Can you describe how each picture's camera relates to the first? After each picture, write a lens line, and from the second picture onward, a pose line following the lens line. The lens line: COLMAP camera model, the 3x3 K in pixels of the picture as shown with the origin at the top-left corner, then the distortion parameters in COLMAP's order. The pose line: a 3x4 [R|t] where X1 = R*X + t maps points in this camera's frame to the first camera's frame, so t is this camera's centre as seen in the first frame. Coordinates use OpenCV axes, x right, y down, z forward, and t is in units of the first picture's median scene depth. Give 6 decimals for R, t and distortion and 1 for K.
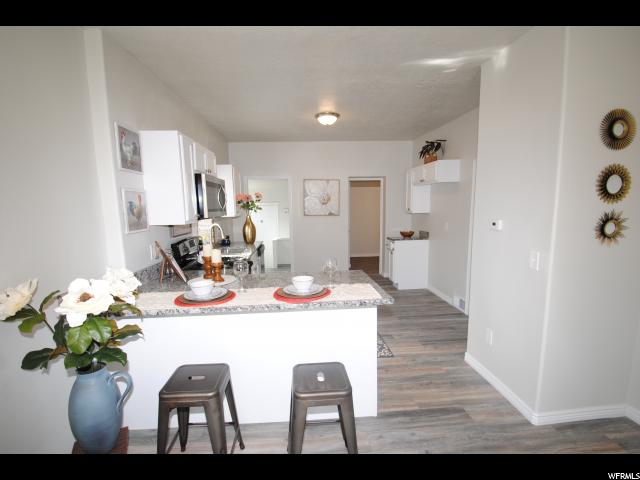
lens RADIAL K [[299.7, 0, 316.9], [0, 299.7, 250.7], [0, 0, 1]] dist [-0.021702, -0.000330]
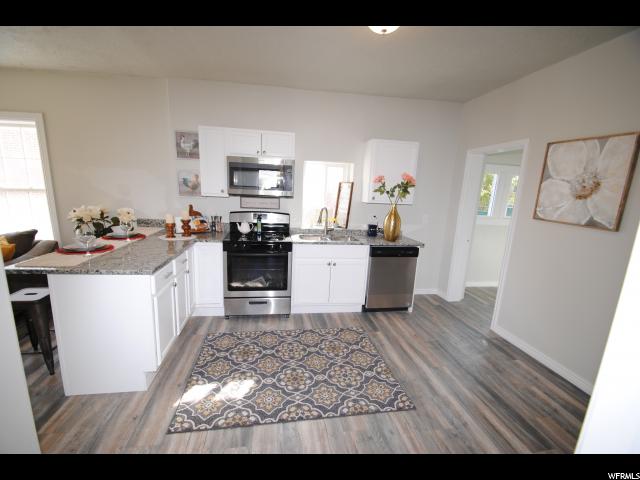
lens RADIAL K [[282.2, 0, 316.0], [0, 282.2, 248.7], [0, 0, 1]] dist [0.012170, -0.015889]
pose [[0.077026, 0.231347, -0.969817, 0.912065], [-0.192059, 0.957932, 0.213258, -0.232984], [0.978356, 0.169835, 0.118218, 1.401350]]
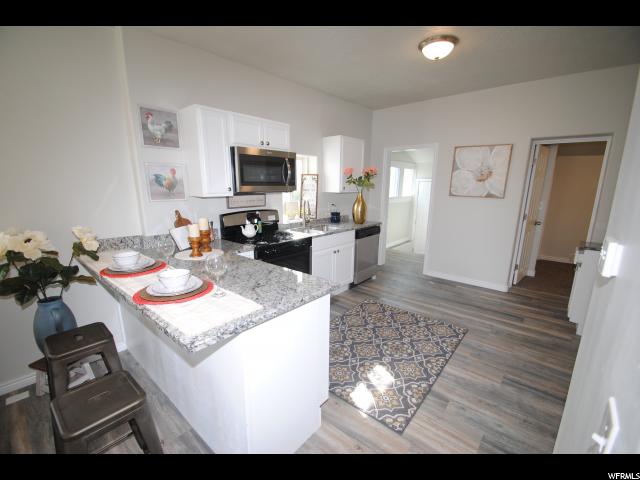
lens RADIAL K [[282.2, 0, 316.0], [0, 282.2, 248.7], [0, 0, 1]] dist [0.012170, -0.015889]
pose [[0.701911, 0.182930, -0.688373, 0.560689], [-0.123021, 0.983068, 0.135803, -0.092757], [0.701560, -0.010637, 0.712531, 0.564286]]
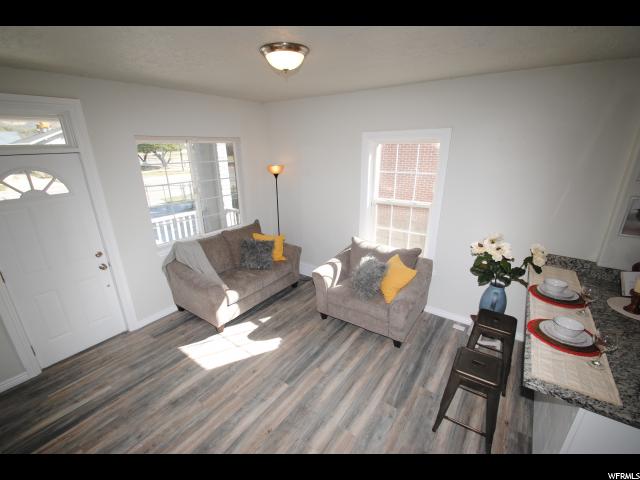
lens RADIAL K [[282.2, 0, 316.0], [0, 282.2, 248.7], [0, 0, 1]] dist [0.012170, -0.015889]
pose [[-0.643338, 0.287018, -0.709744, 0.784500], [-0.088164, 0.893122, 0.441090, -0.331595], [0.760489, 0.346344, -0.549275, 0.620013]]
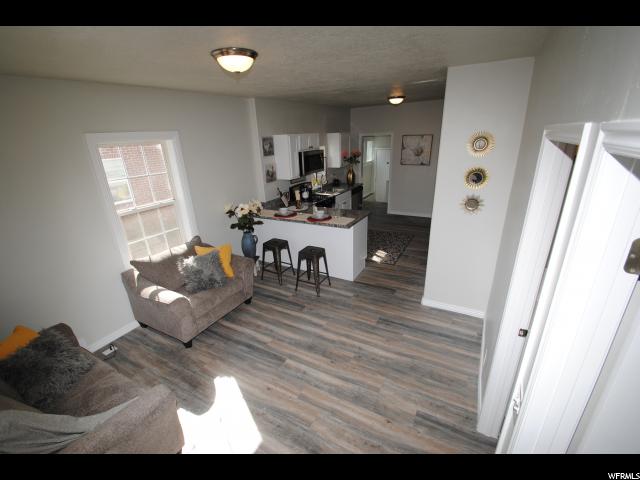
lens RADIAL K [[288.1, 0, 315.7], [0, 288.1, 248.7], [0, 0, 1]] dist [-0.000136, -0.000290]
pose [[0.828388, 0.190331, -0.526828, 0.881509], [-0.057117, 0.964303, 0.258569, -0.155625], [0.557235, -0.184105, 0.809688, -0.656043]]
